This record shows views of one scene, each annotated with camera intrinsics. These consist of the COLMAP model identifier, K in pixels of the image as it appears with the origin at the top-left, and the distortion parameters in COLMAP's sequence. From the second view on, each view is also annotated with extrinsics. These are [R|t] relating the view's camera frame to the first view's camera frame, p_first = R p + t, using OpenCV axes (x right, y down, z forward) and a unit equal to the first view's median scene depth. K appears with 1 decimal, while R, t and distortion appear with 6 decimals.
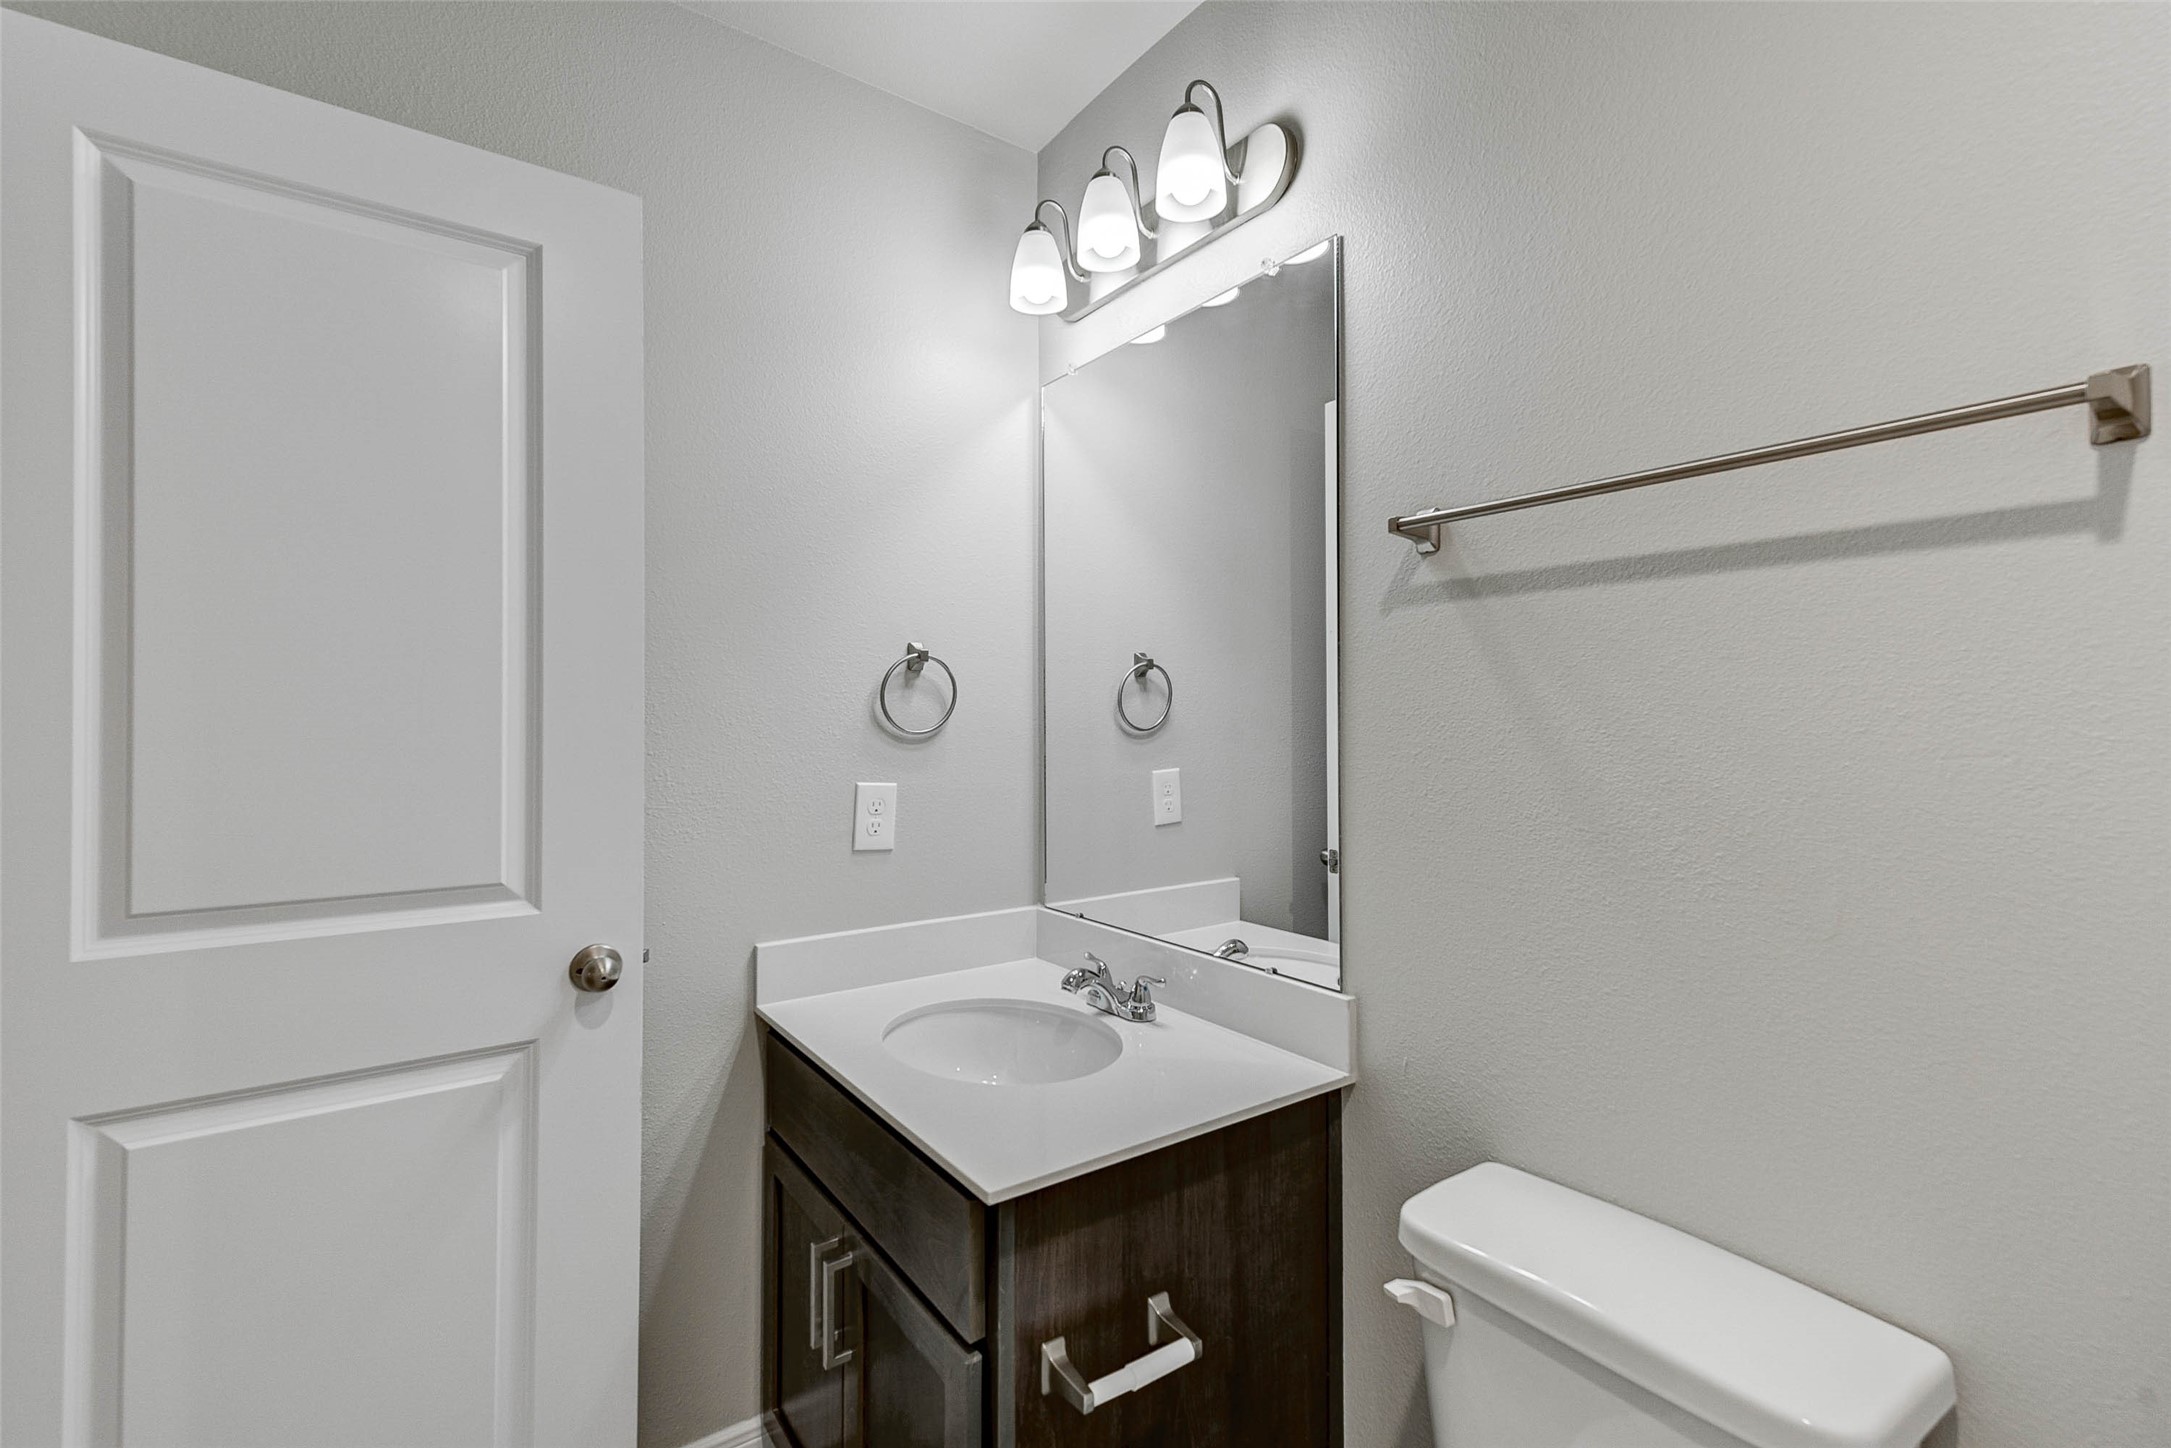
lens RADIAL K [[957.8, 0, 1069.5], [0, 957.8, 717.9], [0, 0, 1]] dist [0.026925, -0.006619]
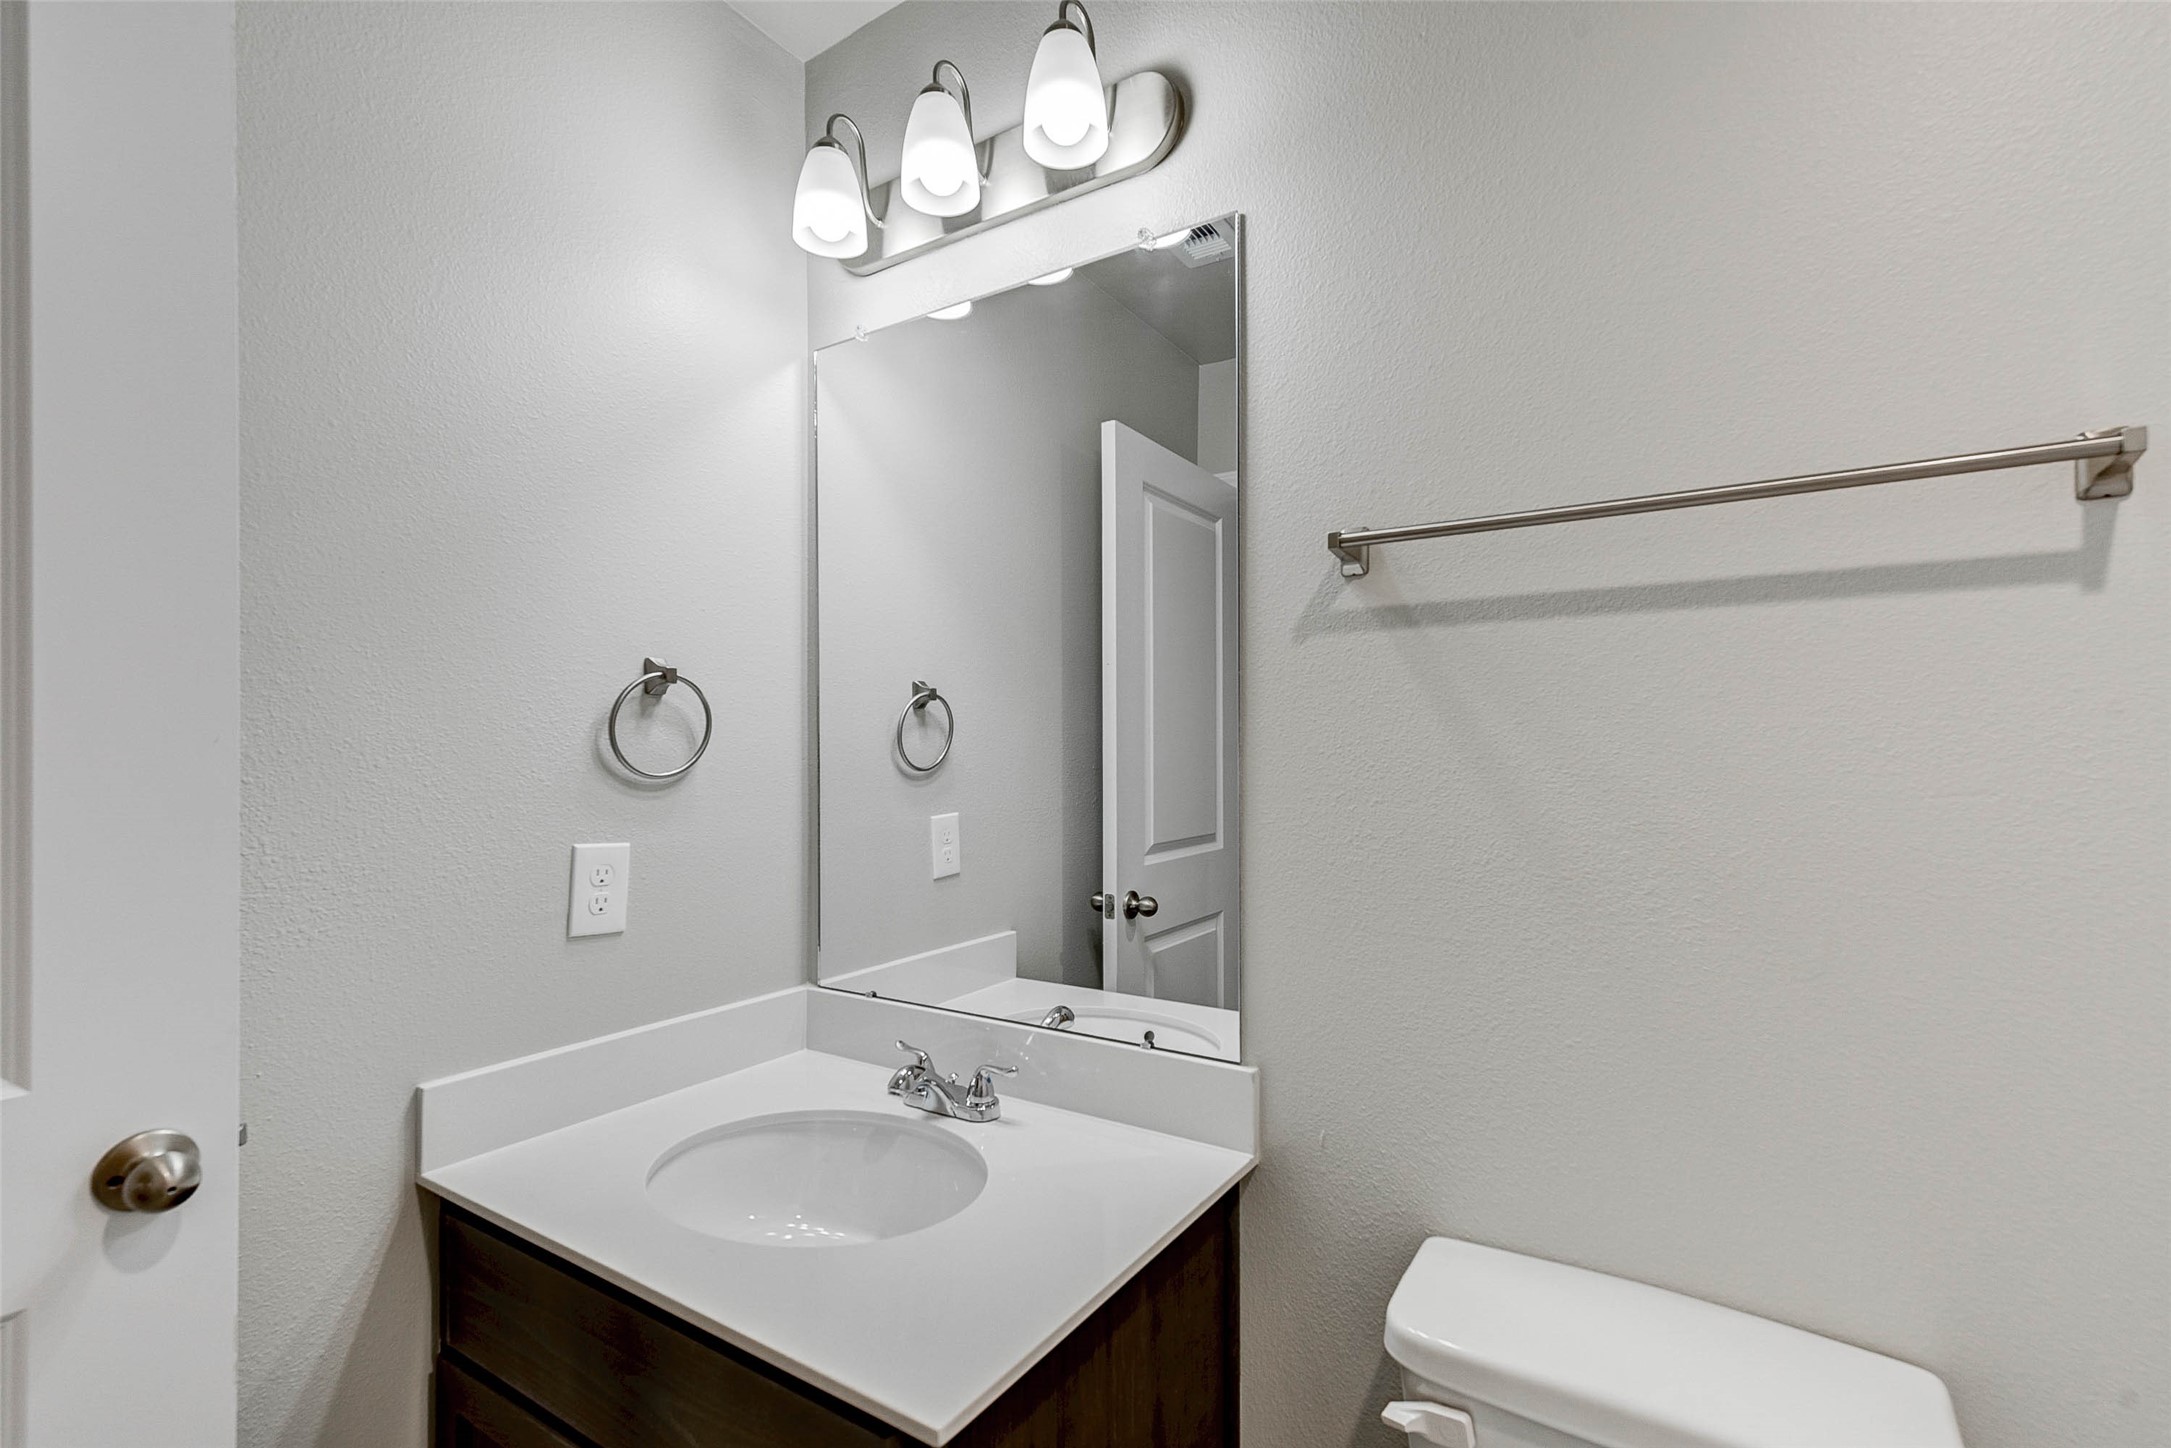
lens RADIAL K [[957.8, 0, 1074.4], [0, 957.8, 759.4], [0, 0, 1]] dist [0.026925, -0.006619]
pose [[0.927039, -0.001190, 0.374963, -0.183275], [-0.000253, 0.999993, 0.003801, -0.000969], [-0.374965, -0.003618, 0.927032, 0.217690]]
